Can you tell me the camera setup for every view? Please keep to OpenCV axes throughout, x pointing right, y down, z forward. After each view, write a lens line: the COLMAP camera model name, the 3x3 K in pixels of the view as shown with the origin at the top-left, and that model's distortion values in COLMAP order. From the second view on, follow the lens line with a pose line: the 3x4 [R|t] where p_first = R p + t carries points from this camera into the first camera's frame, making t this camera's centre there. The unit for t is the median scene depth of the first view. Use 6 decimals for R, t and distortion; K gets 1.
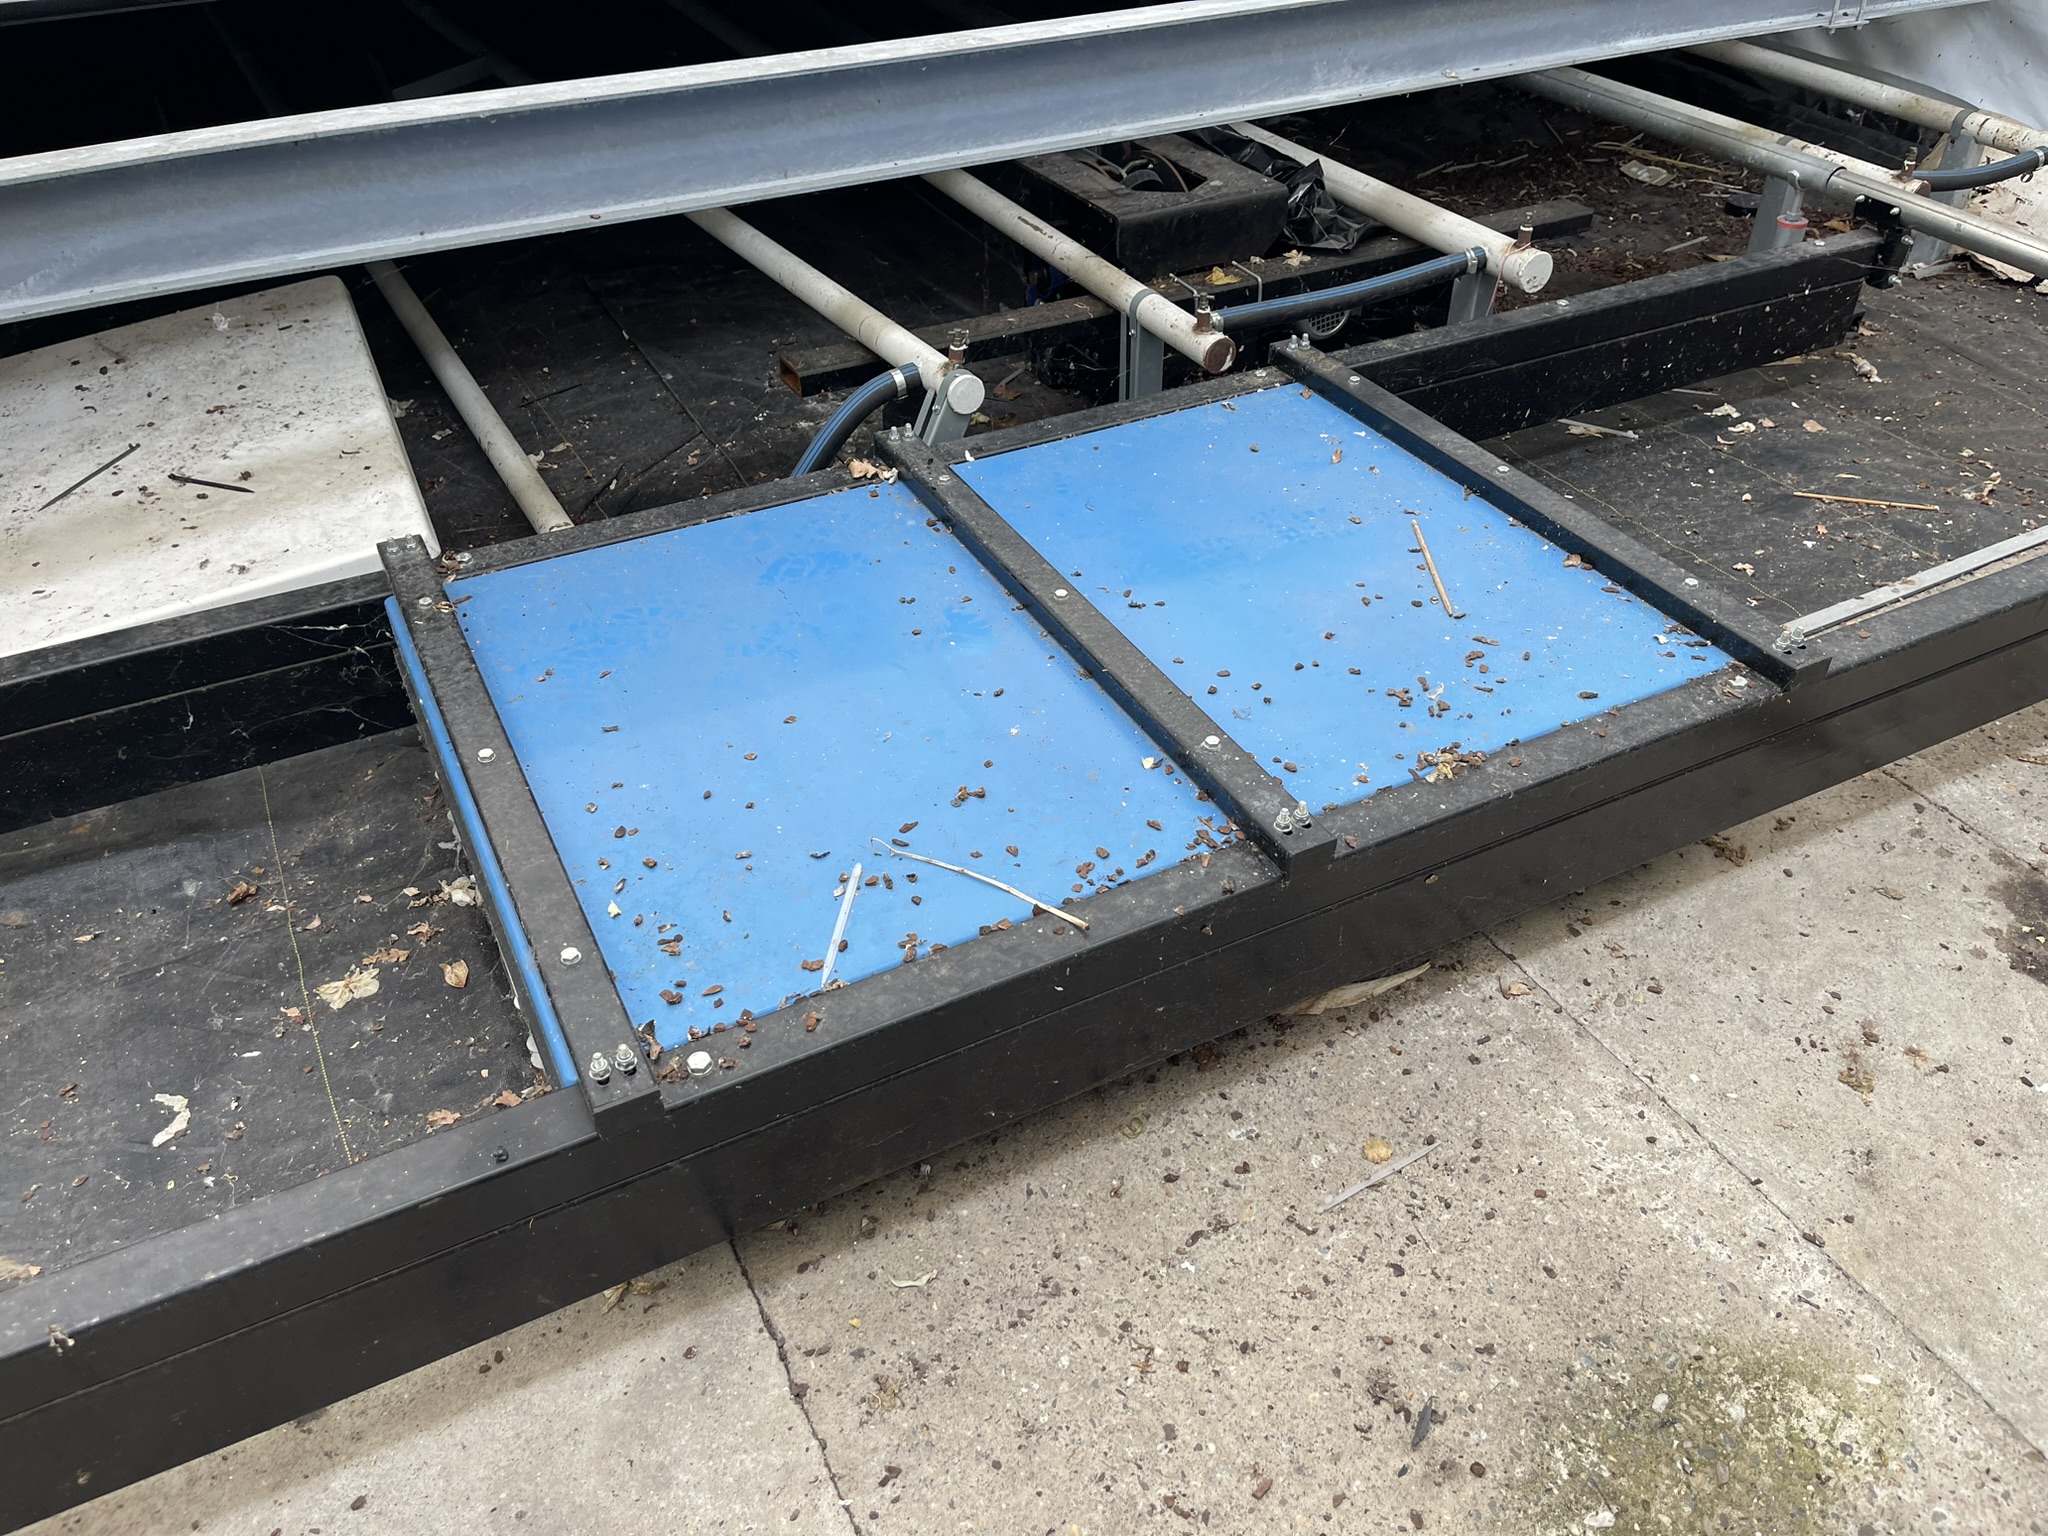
lens RADIAL K [[1569.5, 0, 1029.1], [0, 1569.5, 798.3], [0, 0, 1]] dist [0.079850, -0.108095]
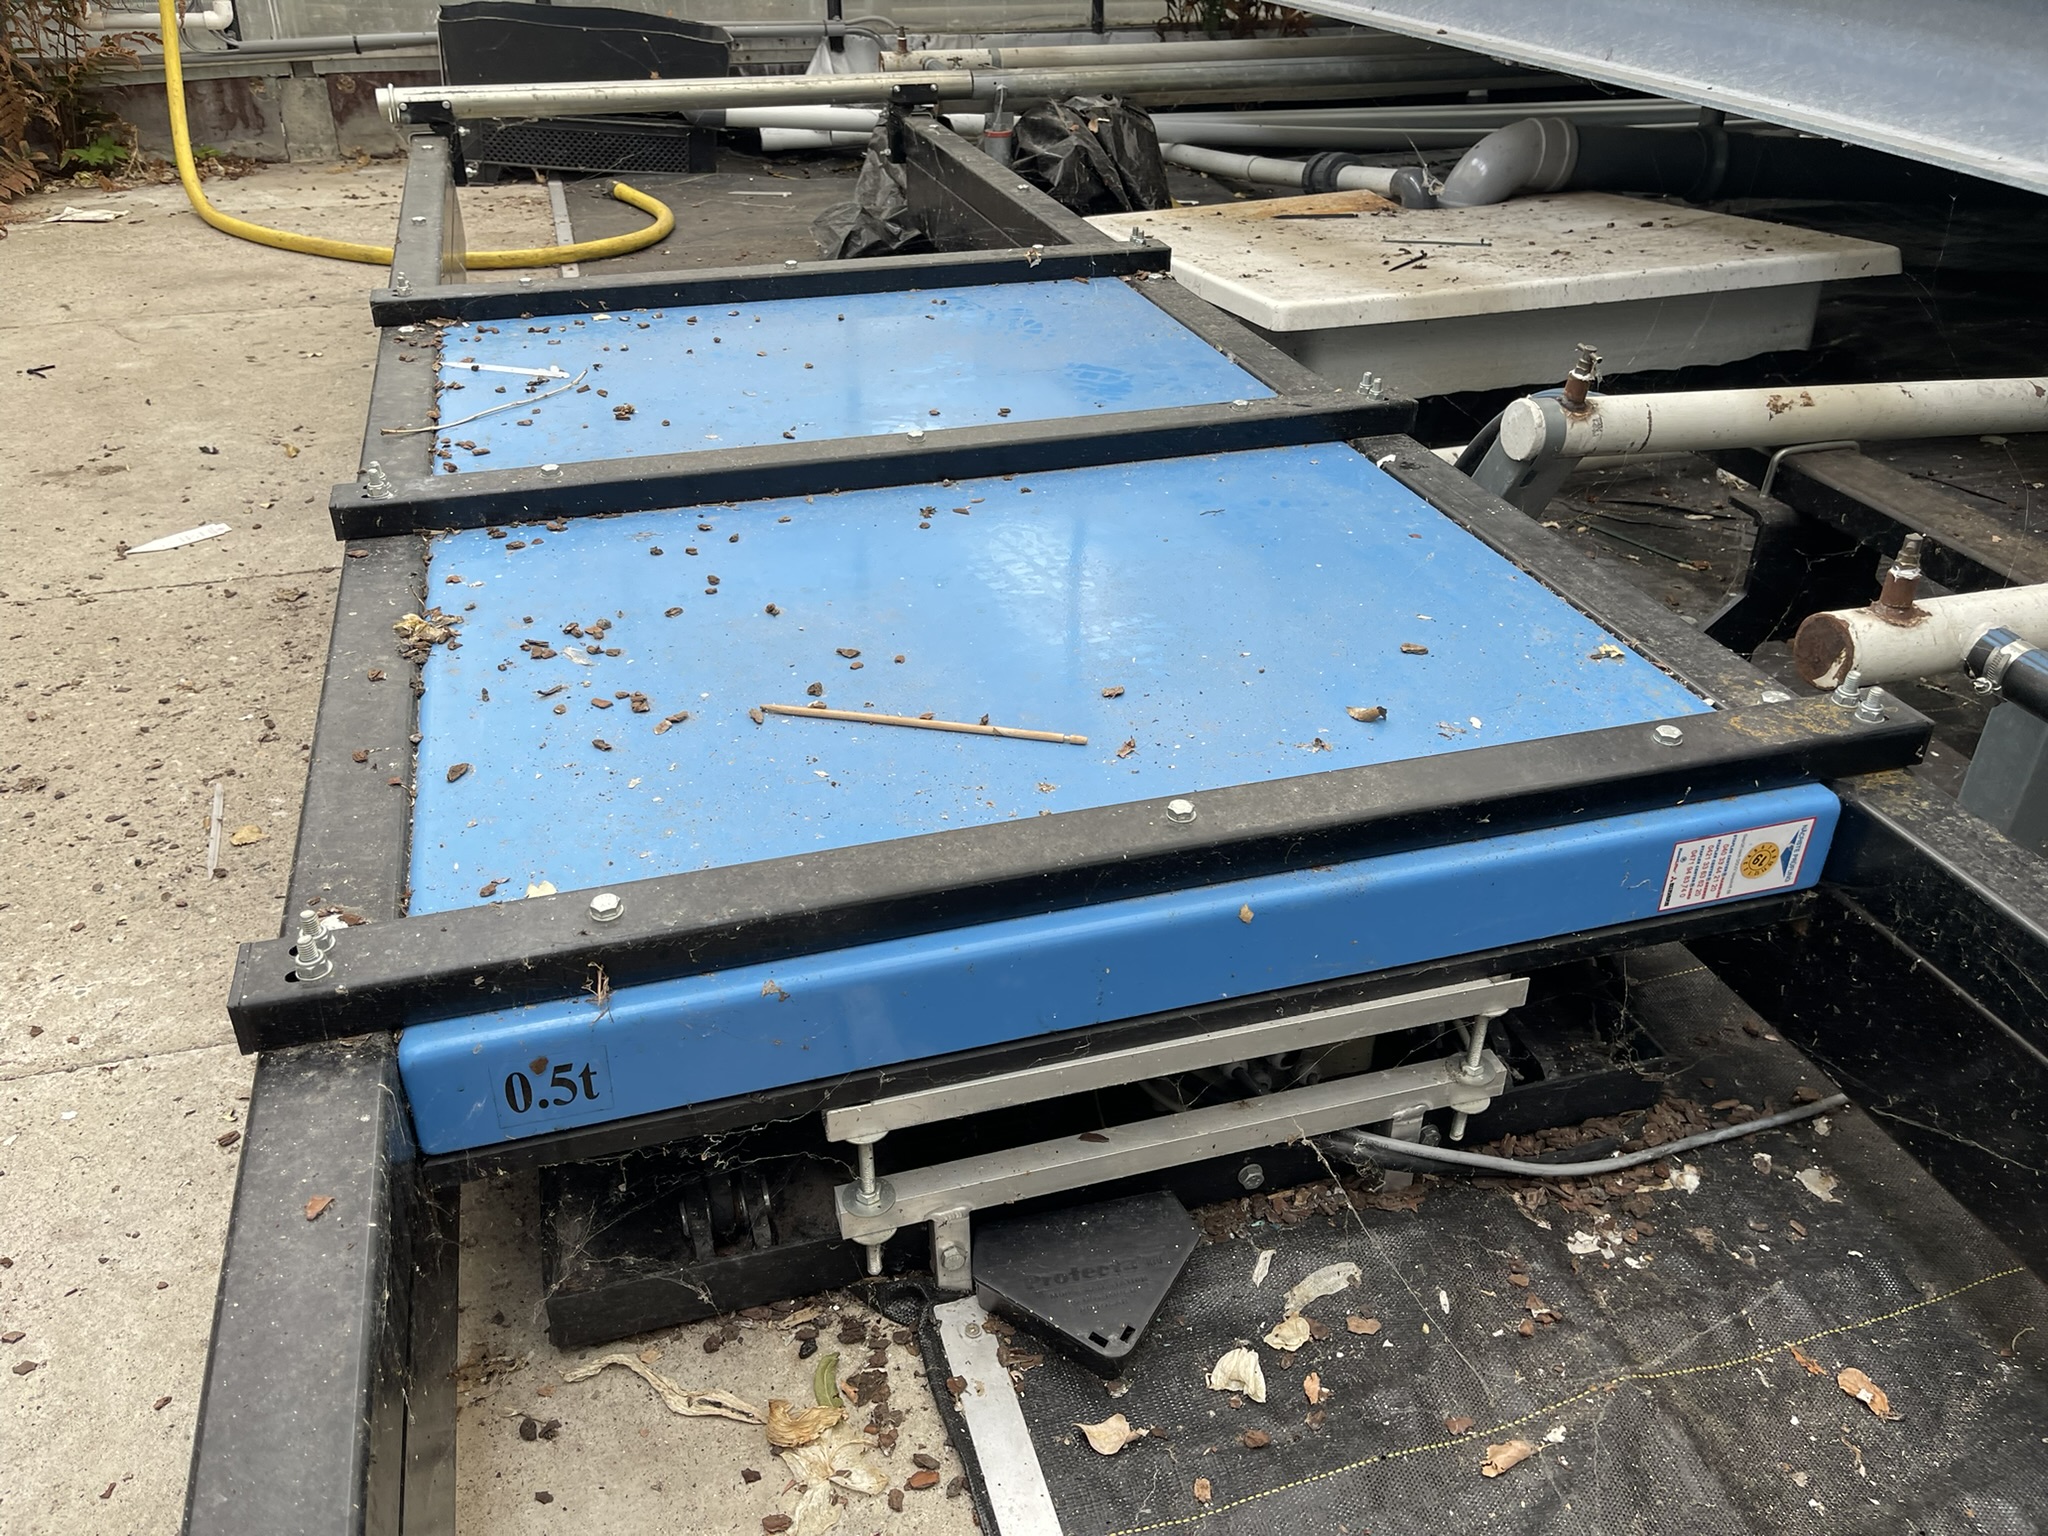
lens RADIAL K [[1543.0, 0, 1037.5], [0, 1543.0, 793.6], [0, 0, 1]] dist [0.115889, -0.167092]
pose [[-0.191977, 0.521743, -0.831221, 0.774419], [-0.614718, 0.596312, 0.516268, -0.476448], [0.765027, 0.610078, 0.206247, 1.023617]]
